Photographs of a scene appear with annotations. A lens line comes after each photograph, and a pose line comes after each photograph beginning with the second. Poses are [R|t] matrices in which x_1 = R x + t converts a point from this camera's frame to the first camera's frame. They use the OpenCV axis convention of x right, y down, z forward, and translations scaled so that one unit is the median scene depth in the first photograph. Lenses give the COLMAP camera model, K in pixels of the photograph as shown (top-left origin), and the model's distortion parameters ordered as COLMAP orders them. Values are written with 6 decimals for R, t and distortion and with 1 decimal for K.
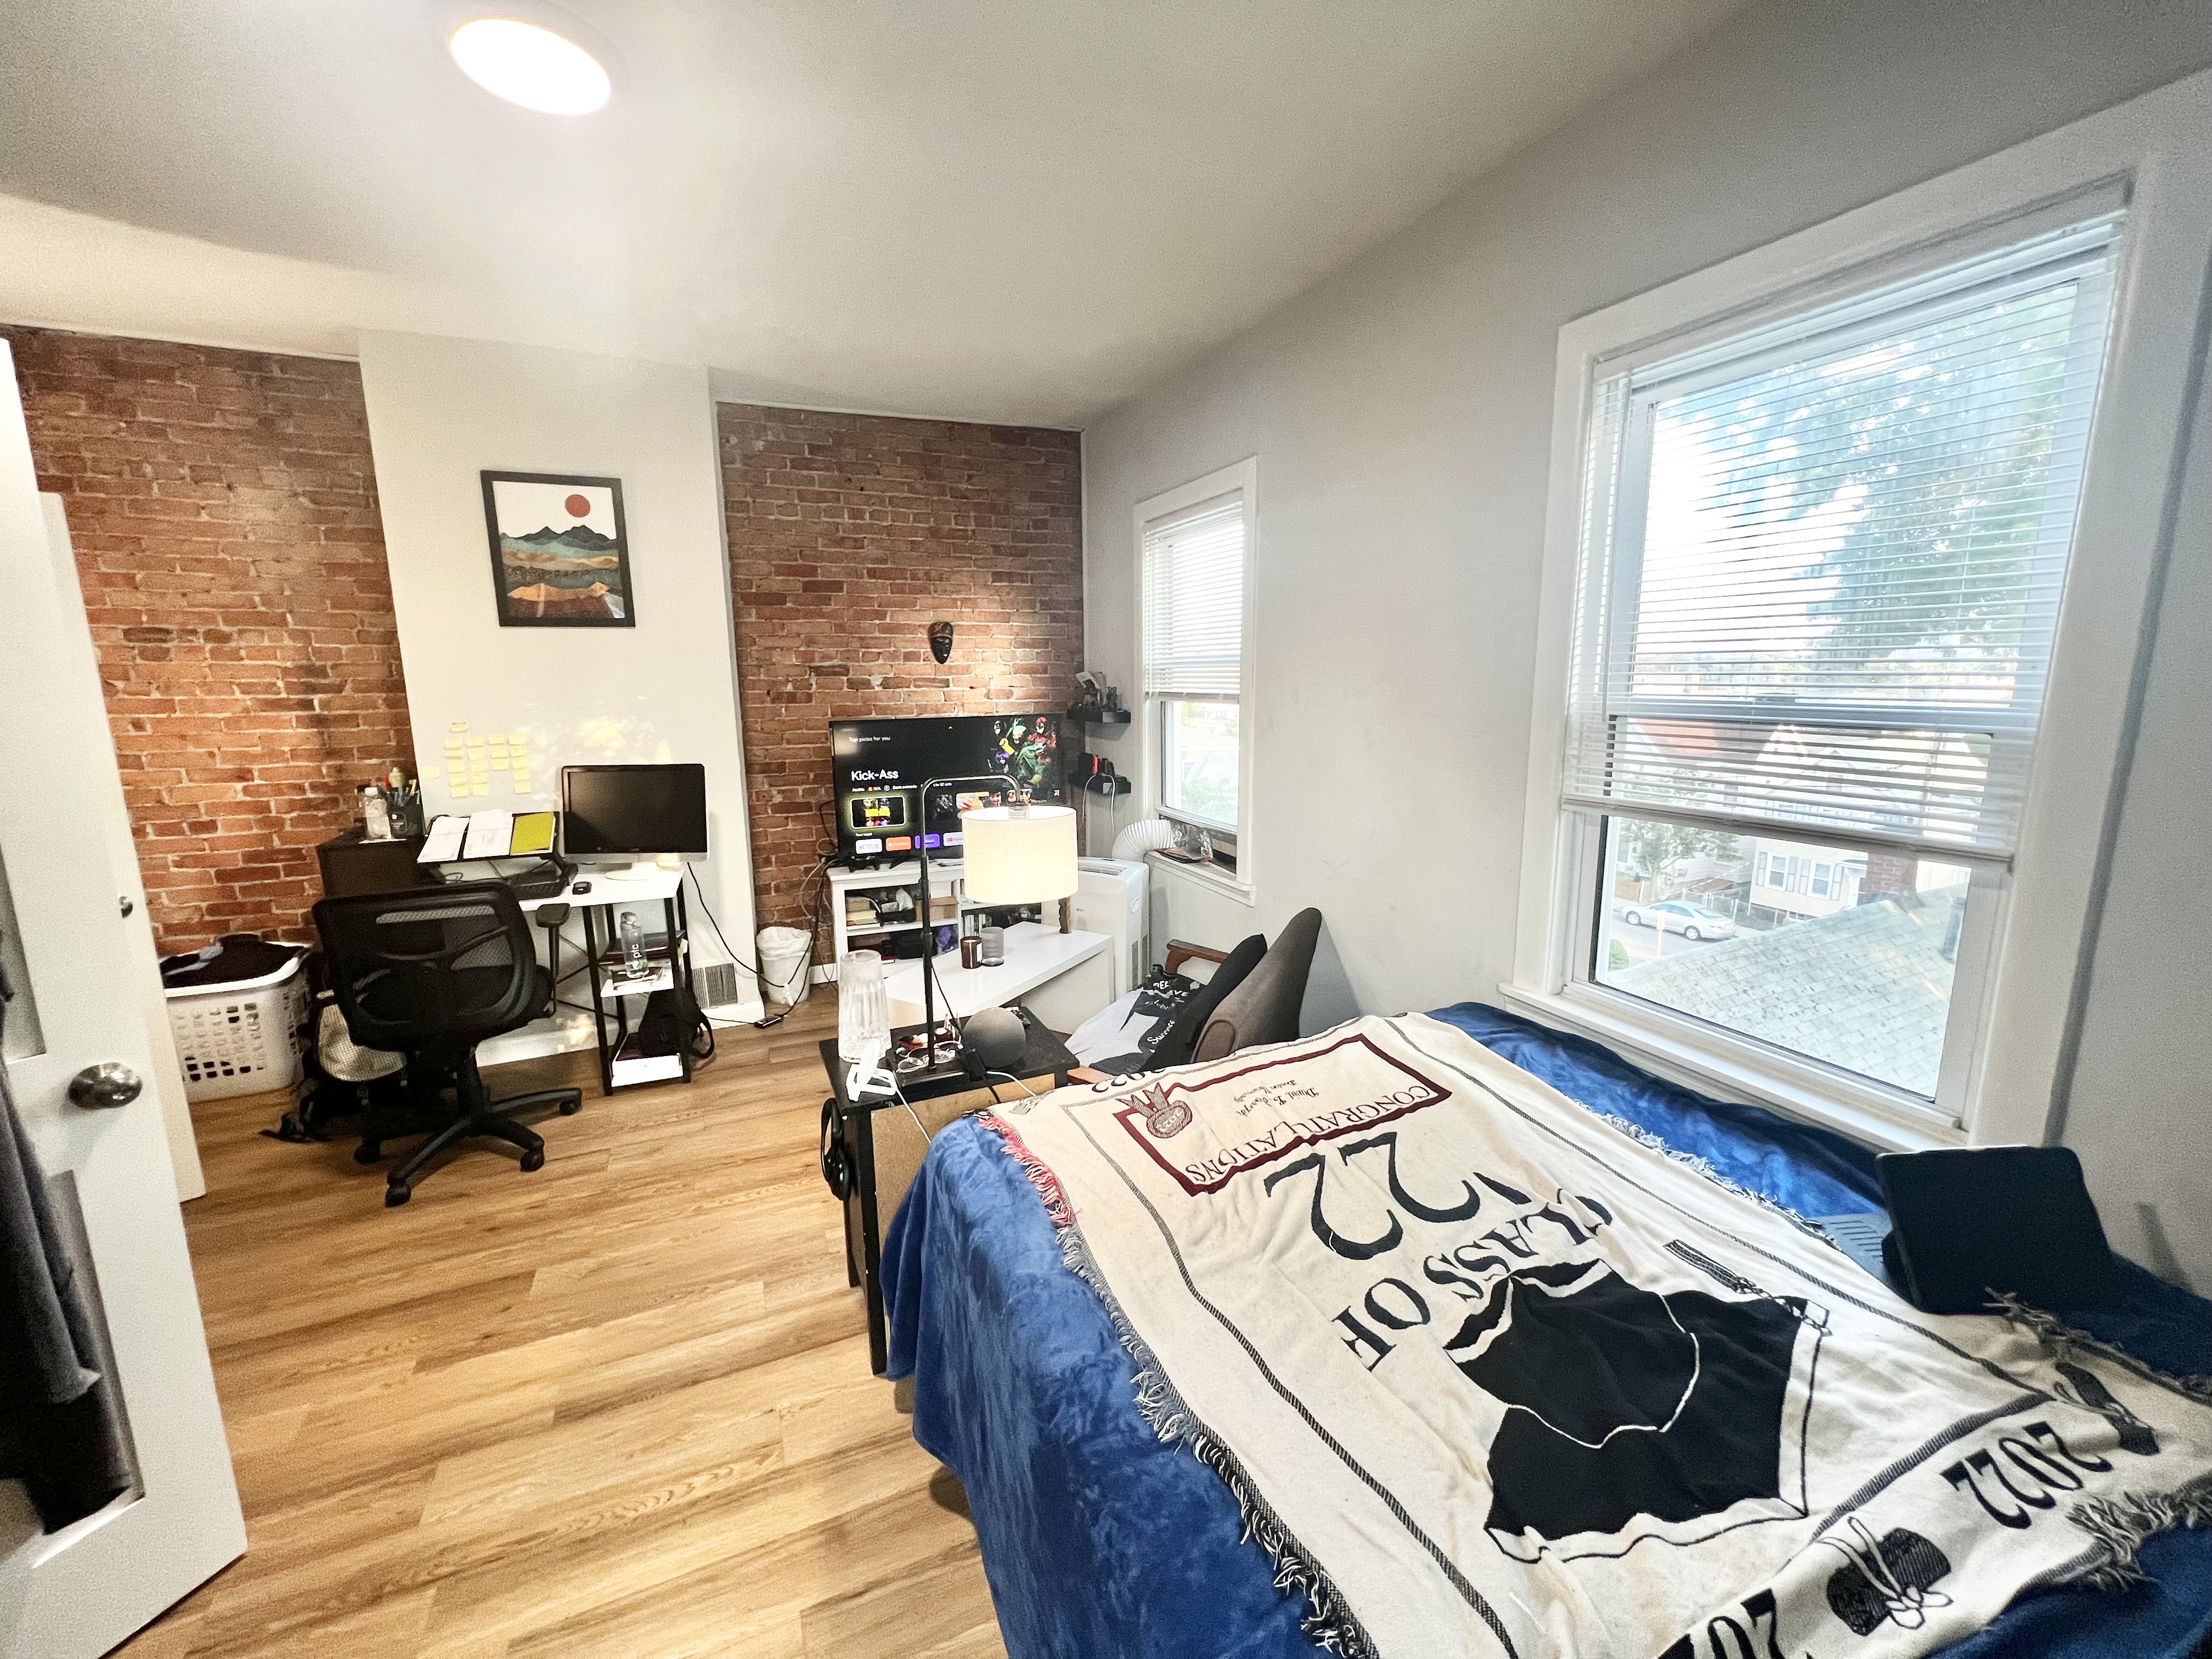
lens RADIAL K [[884.0, 0, 1104.2], [0, 884.0, 822.6], [0, 0, 1]] dist [-0.003283, -0.000262]
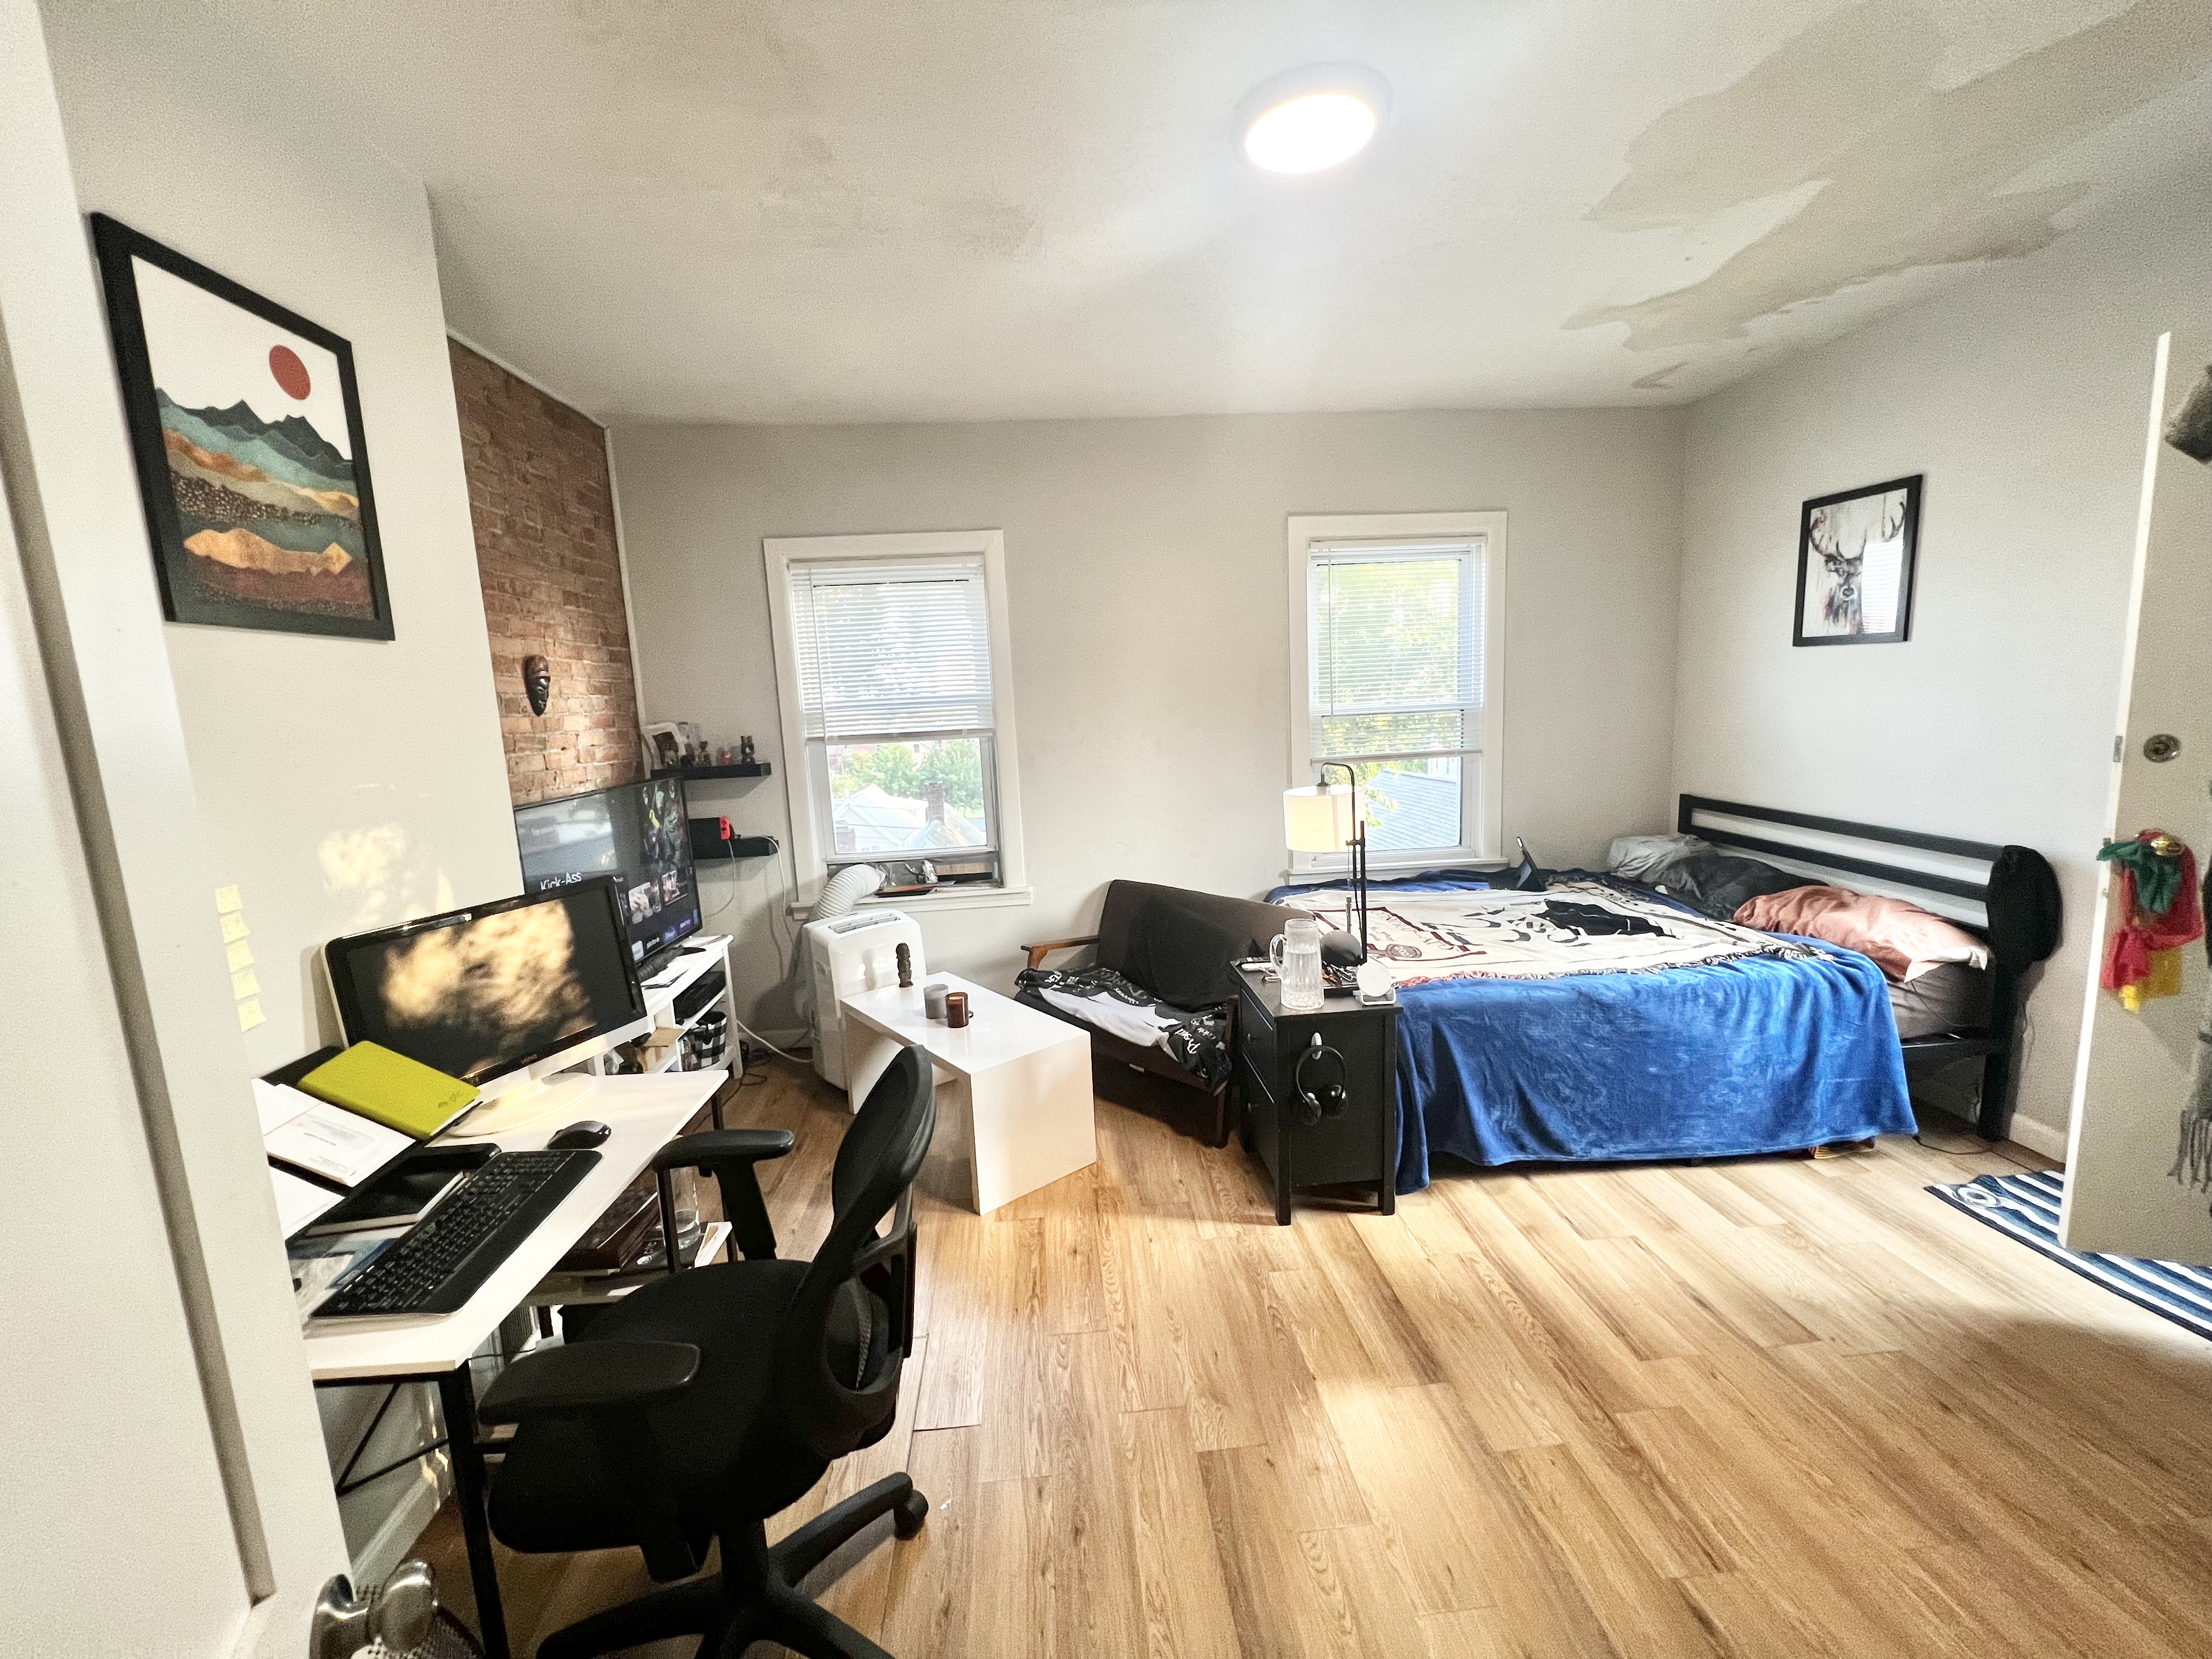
lens RADIAL K [[884.0, 0, 1104.2], [0, 884.0, 822.6], [0, 0, 1]] dist [-0.003283, -0.000262]
pose [[0.334646, -0.135131, 0.932605, -0.909930], [0.201888, 0.976967, 0.069115, -0.075786], [-0.920464, 0.165152, 0.354219, 0.483412]]
